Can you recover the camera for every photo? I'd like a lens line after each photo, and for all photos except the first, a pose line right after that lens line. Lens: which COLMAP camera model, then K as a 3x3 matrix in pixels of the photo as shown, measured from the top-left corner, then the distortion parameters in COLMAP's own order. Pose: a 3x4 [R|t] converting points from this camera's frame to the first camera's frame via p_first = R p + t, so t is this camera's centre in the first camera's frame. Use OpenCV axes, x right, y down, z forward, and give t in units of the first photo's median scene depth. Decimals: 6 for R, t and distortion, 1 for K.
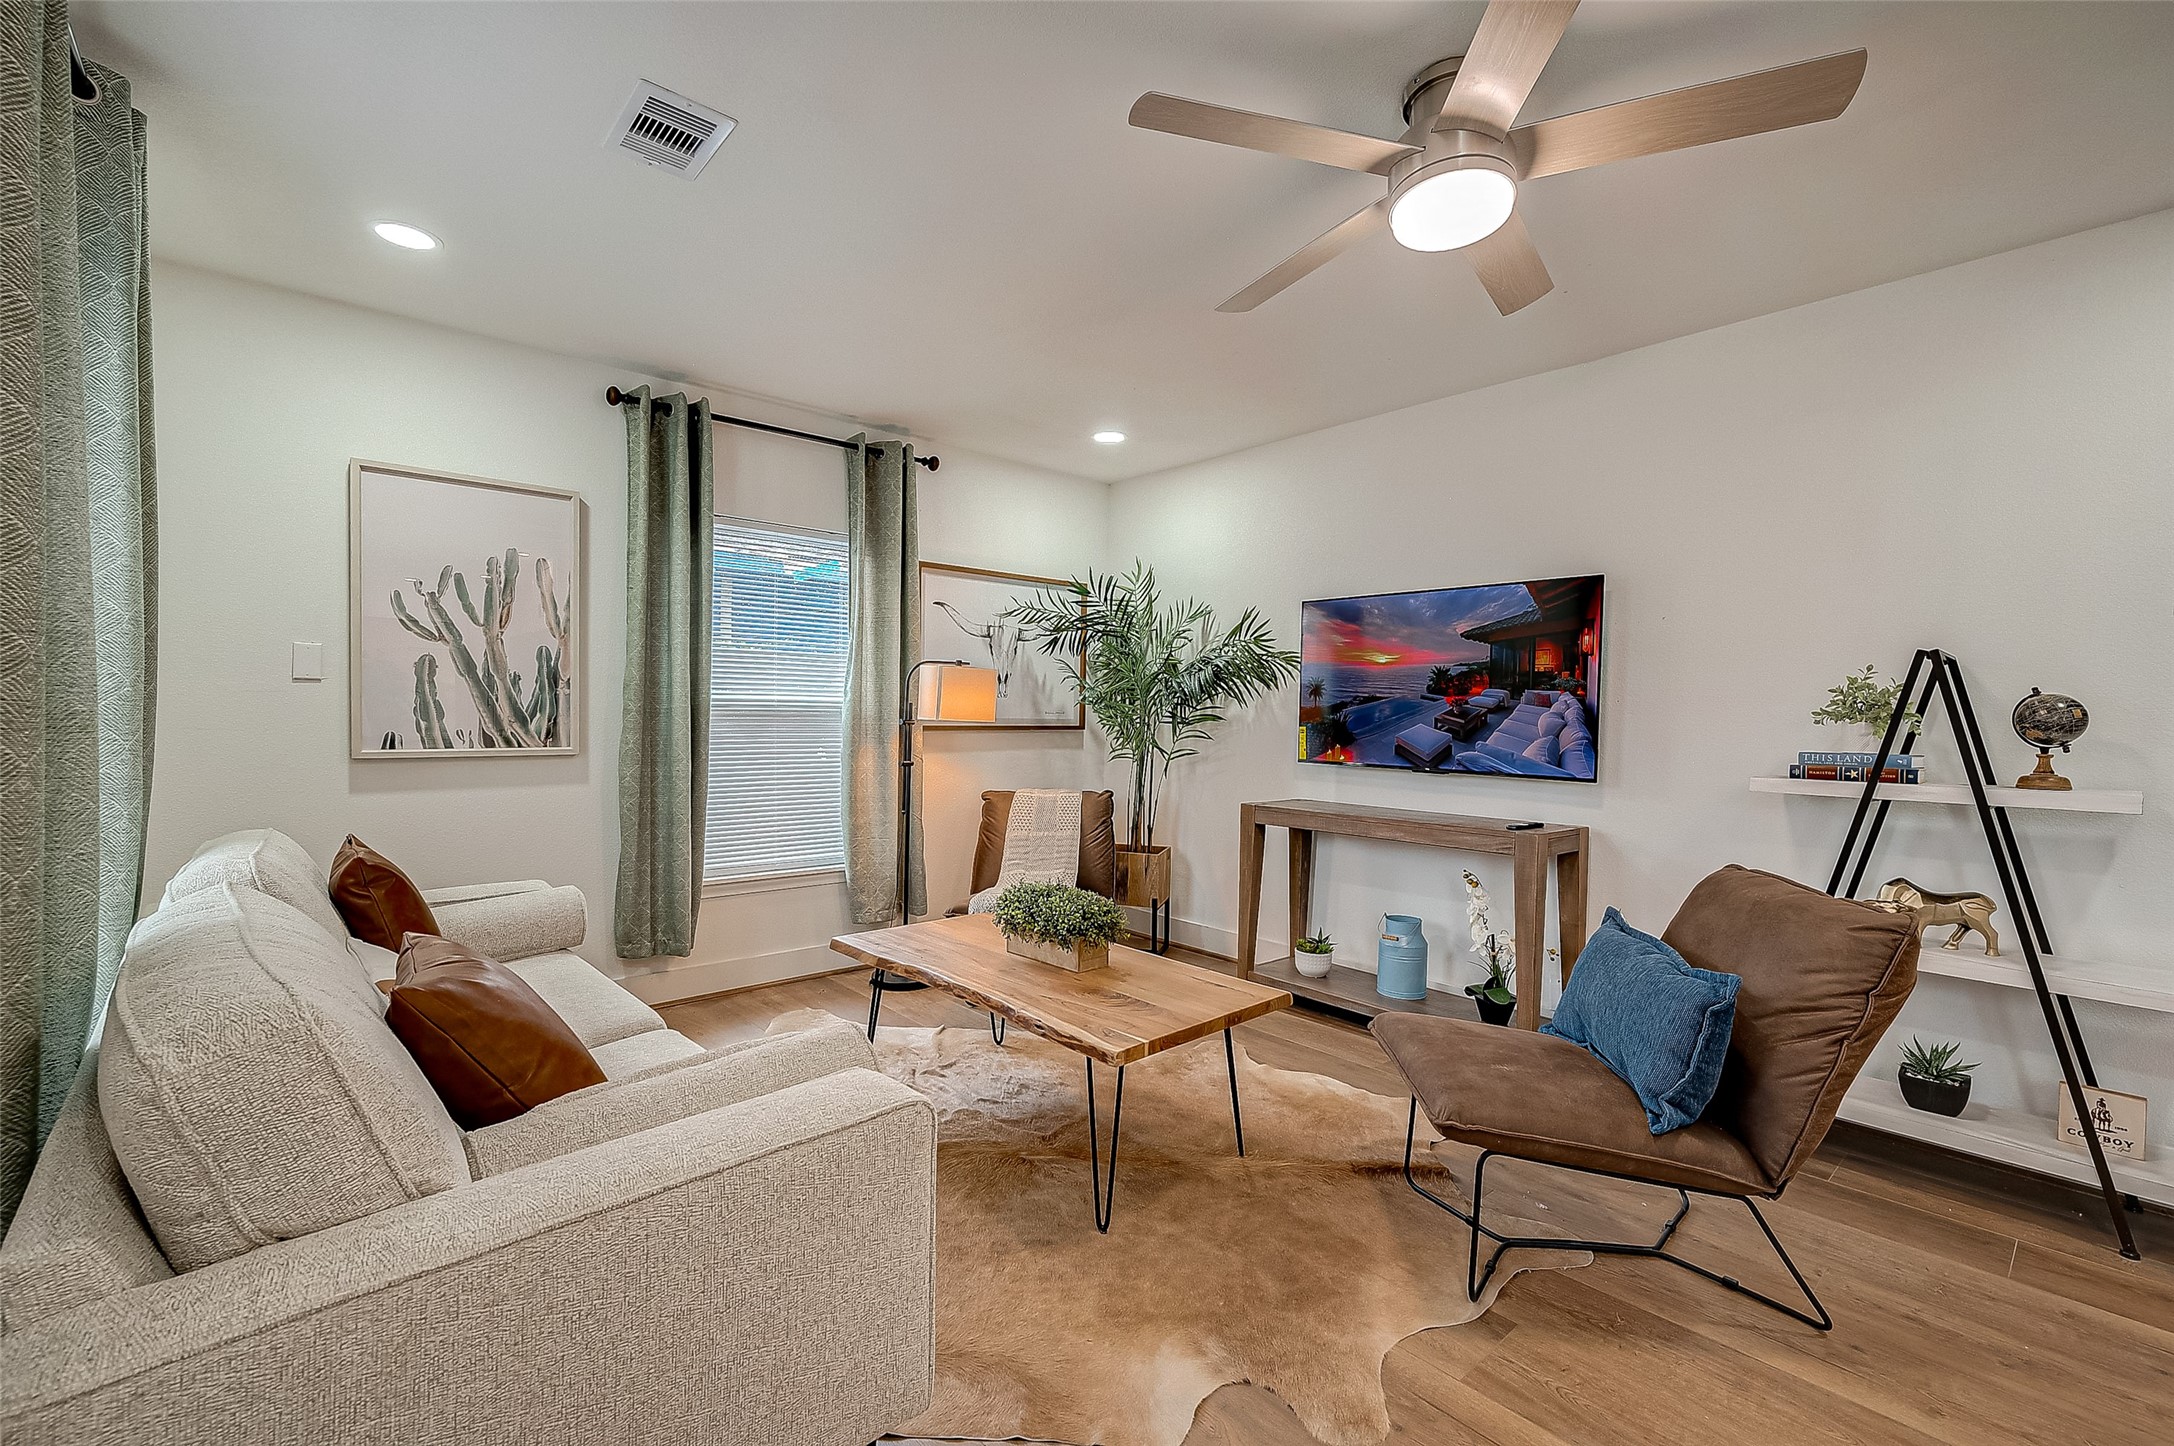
lens RADIAL K [[921.0, 0, 1094.5], [0, 921.0, 734.3], [0, 0, 1]] dist [0.001496, -0.000222]
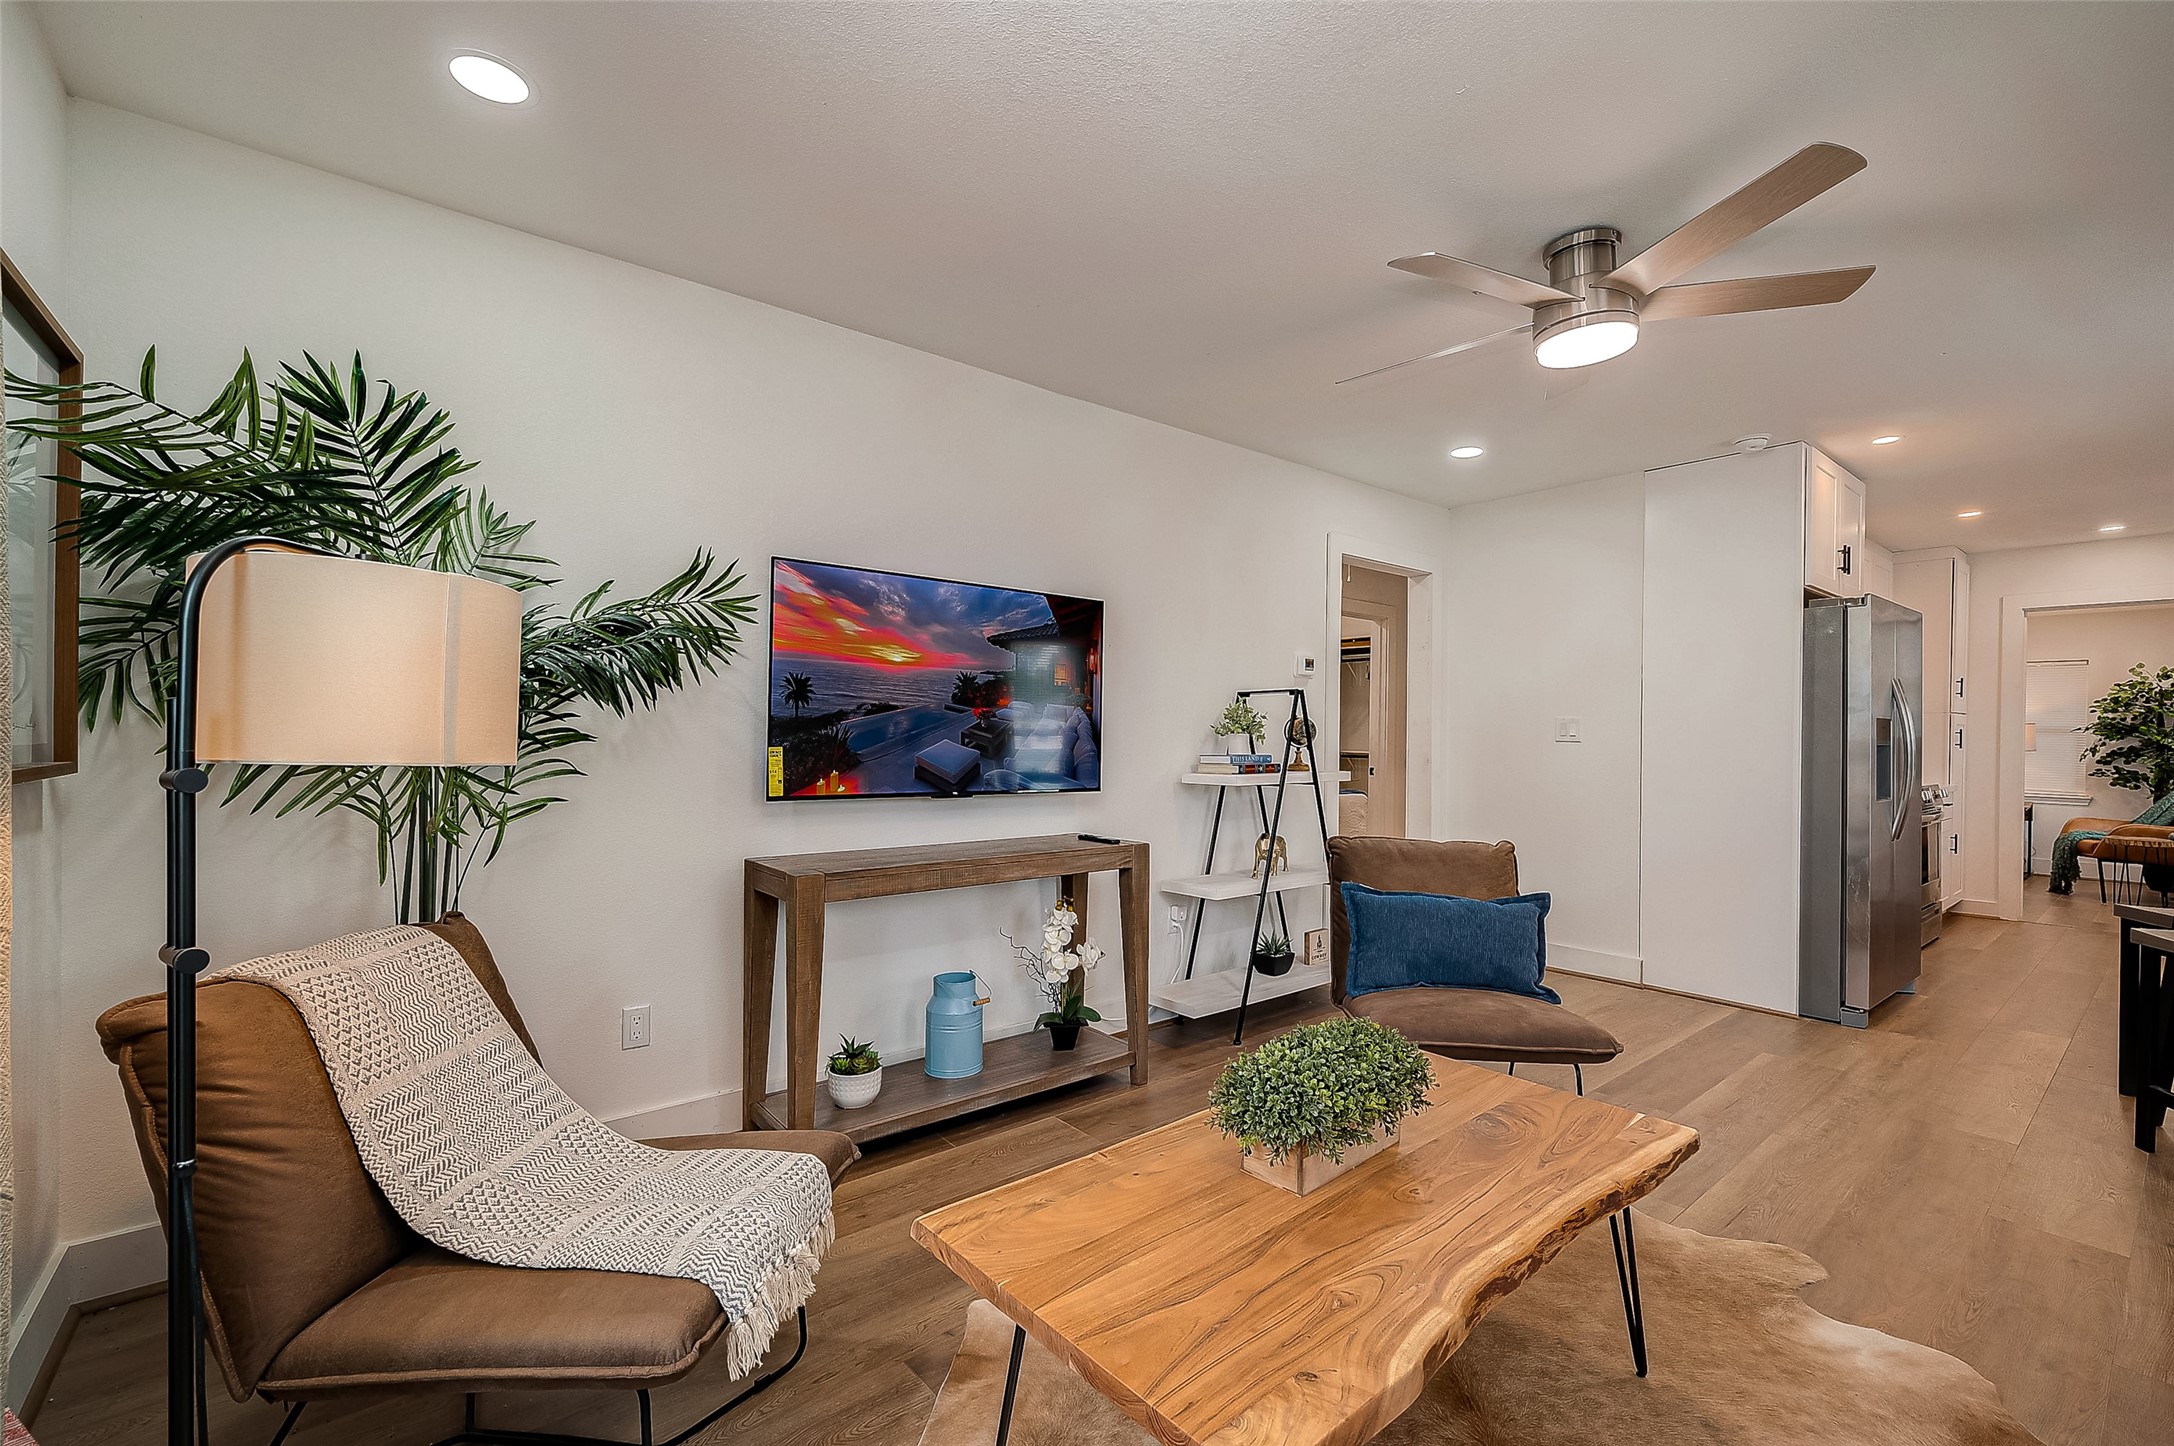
lens RADIAL K [[926.4, 0, 1099.1], [0, 926.4, 731.0], [0, 0, 1]] dist [0.000487, 0.000244]
pose [[0.027530, -0.009467, 0.999576, -0.492921], [0.014373, 0.999856, 0.009074, -0.025436], [-0.999518, 0.014117, 0.027663, 0.863884]]
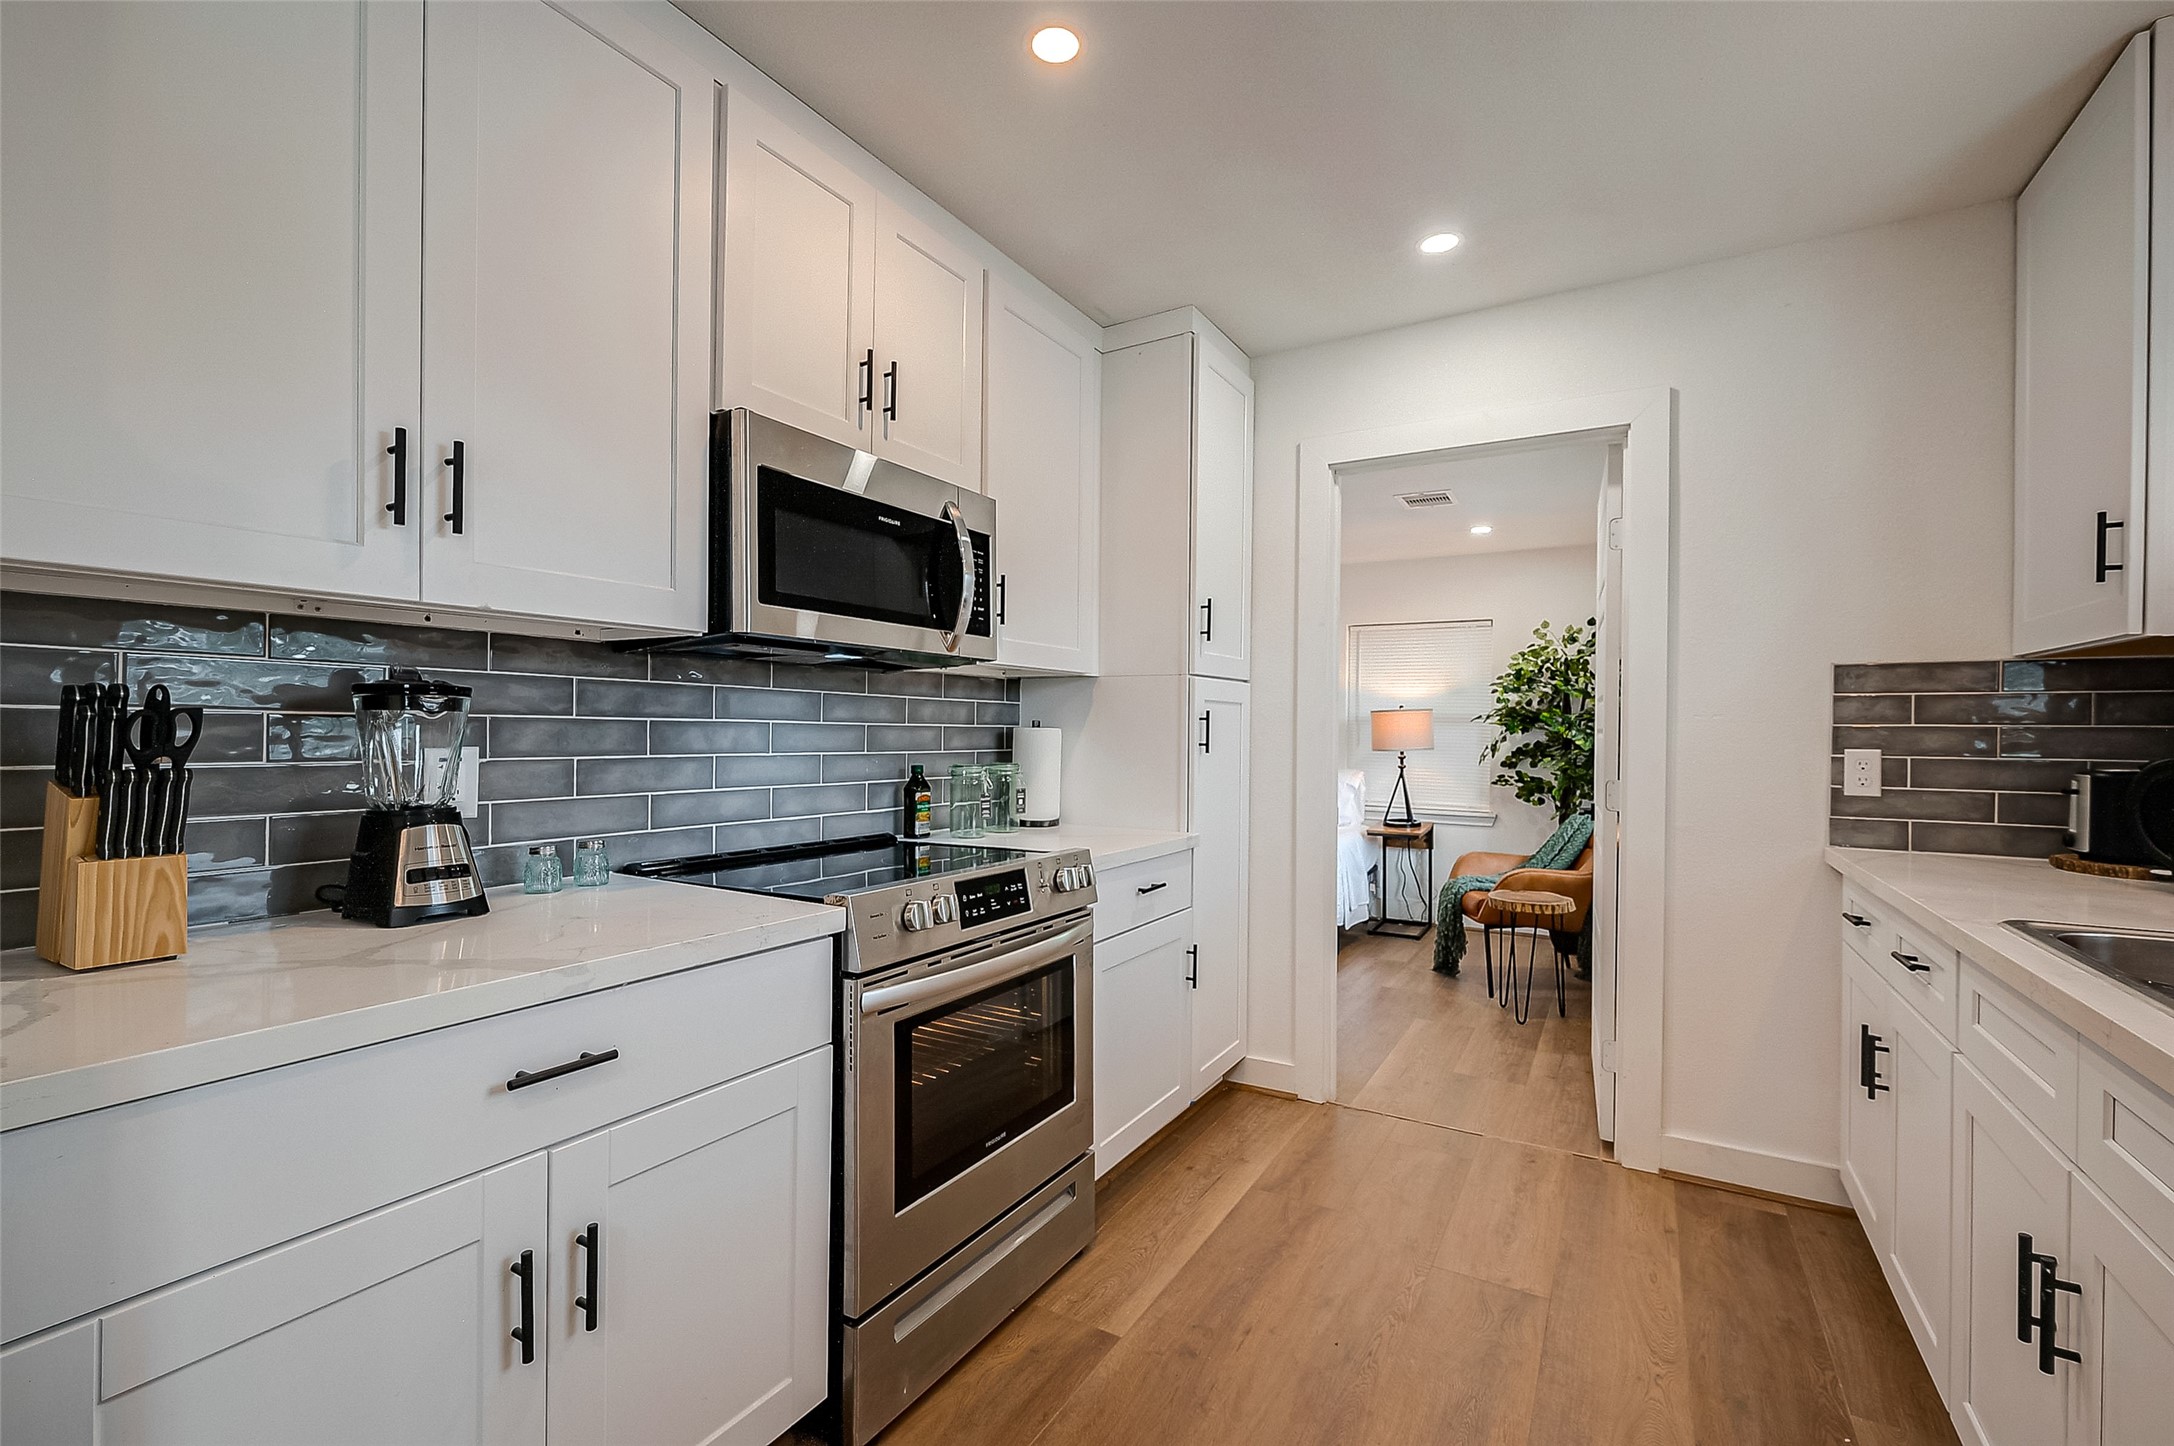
lens RADIAL K [[921.0, 0, 1094.5], [0, 921.0, 734.3], [0, 0, 1]] dist [0.001496, -0.000222]
pose [[-0.317039, -0.015206, 0.948290, 0.554662], [0.015077, 0.999664, 0.021070, 0.010481], [-0.948293, 0.020978, -0.316704, -0.340301]]
